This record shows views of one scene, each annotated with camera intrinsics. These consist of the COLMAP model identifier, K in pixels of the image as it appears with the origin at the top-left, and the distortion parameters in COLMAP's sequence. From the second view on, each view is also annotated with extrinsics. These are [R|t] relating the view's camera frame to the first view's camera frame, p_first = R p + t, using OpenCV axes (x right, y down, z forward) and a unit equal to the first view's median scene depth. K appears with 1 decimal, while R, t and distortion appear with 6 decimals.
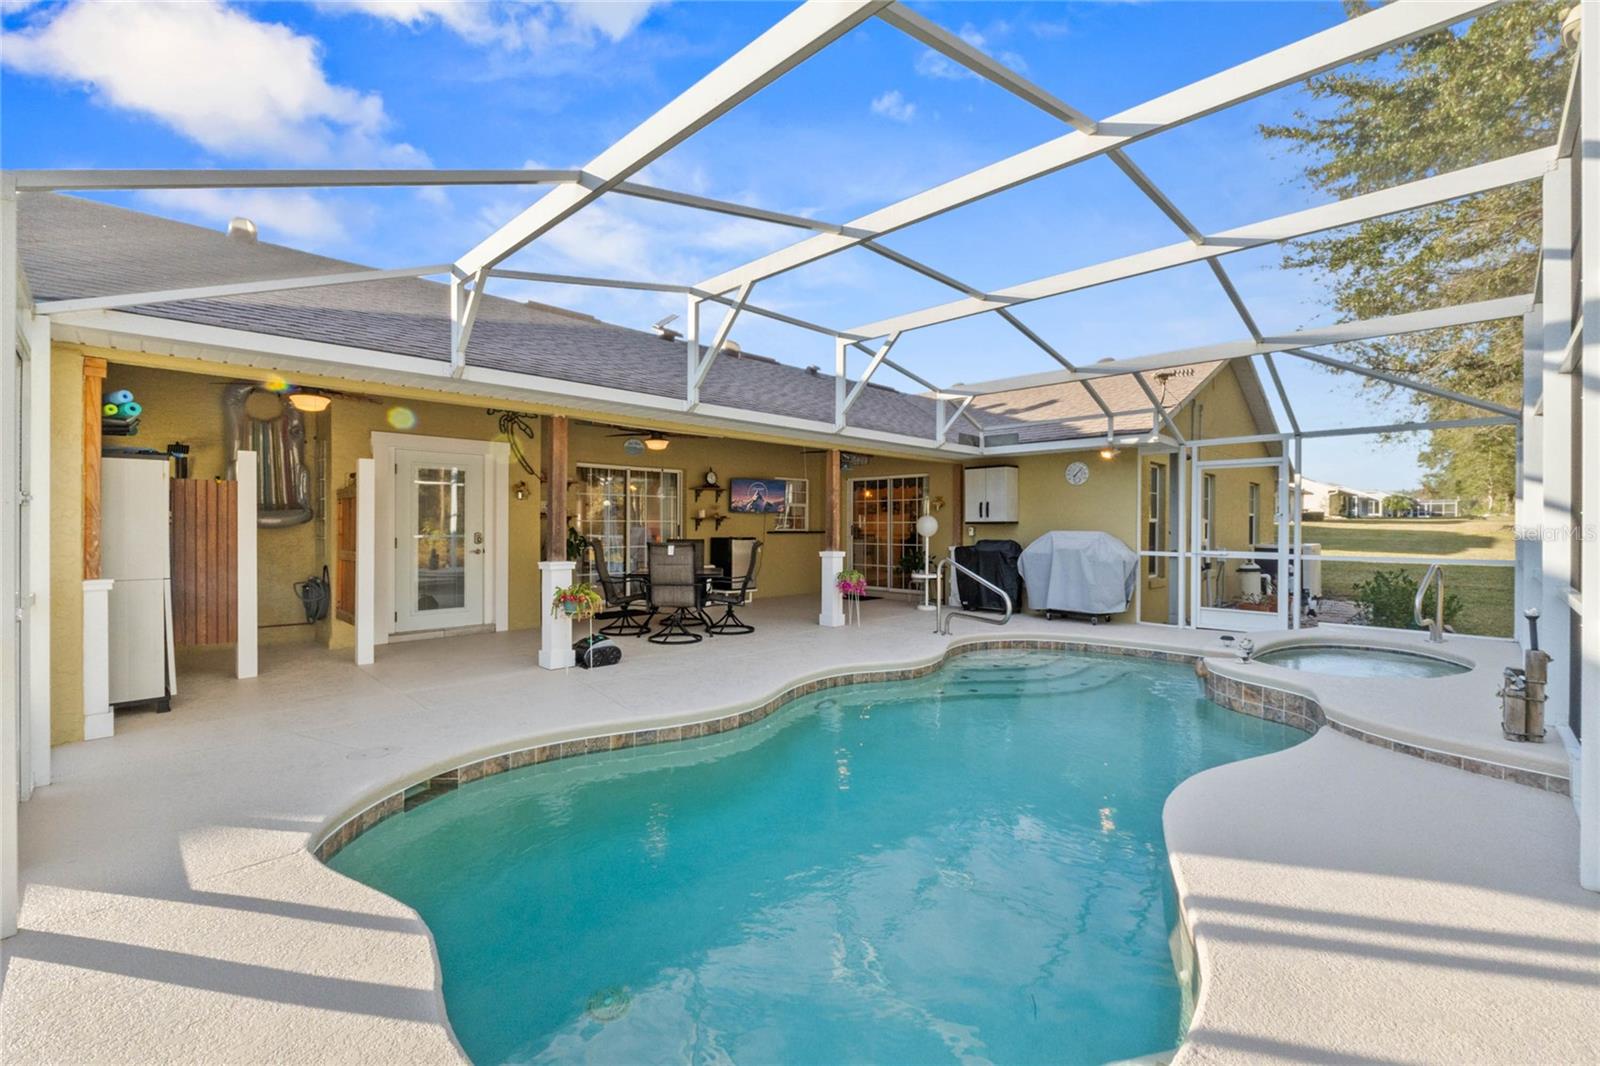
lens RADIAL K [[694.2, 0, 793.3], [0, 694.2, 531.7], [0, 0, 1]] dist [-0.003189, -0.000086]
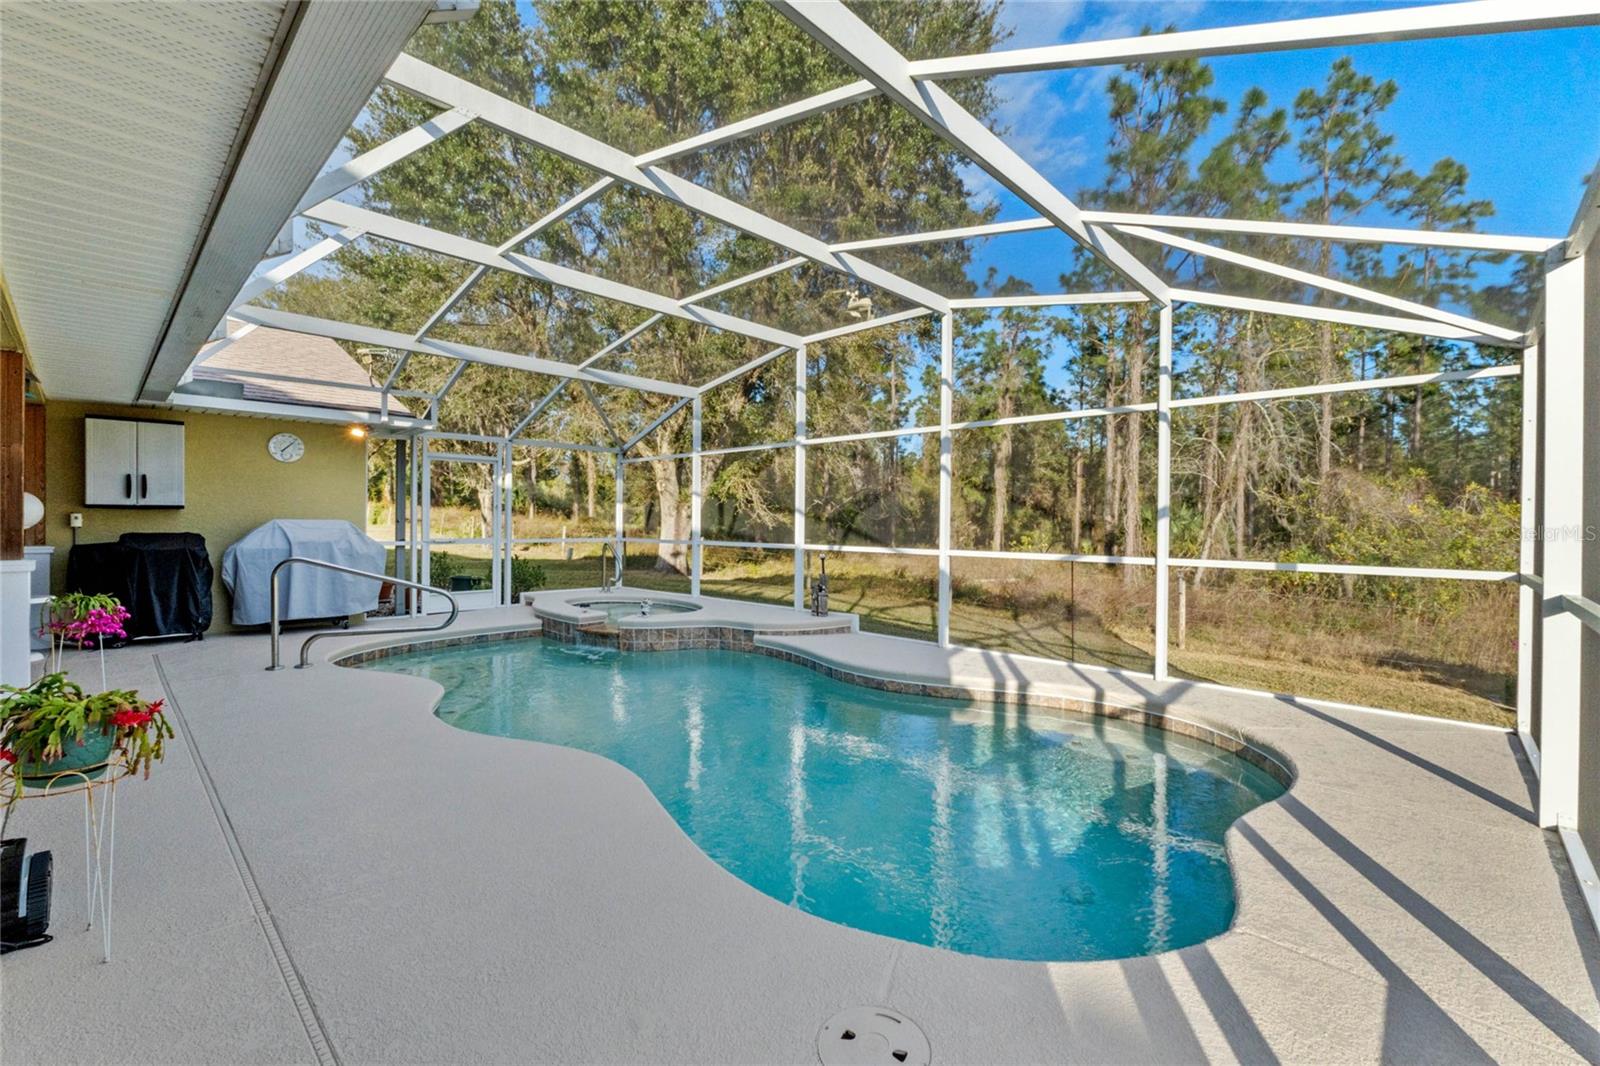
lens RADIAL K [[694.2, 0, 793.3], [0, 694.2, 531.7], [0, 0, 1]] dist [-0.003189, -0.000086]
pose [[-0.038289, -0.011718, 0.999198, -0.405044], [-0.000115, 0.999931, 0.011722, 0.003227], [-0.999267, 0.000334, -0.038288, 0.425562]]
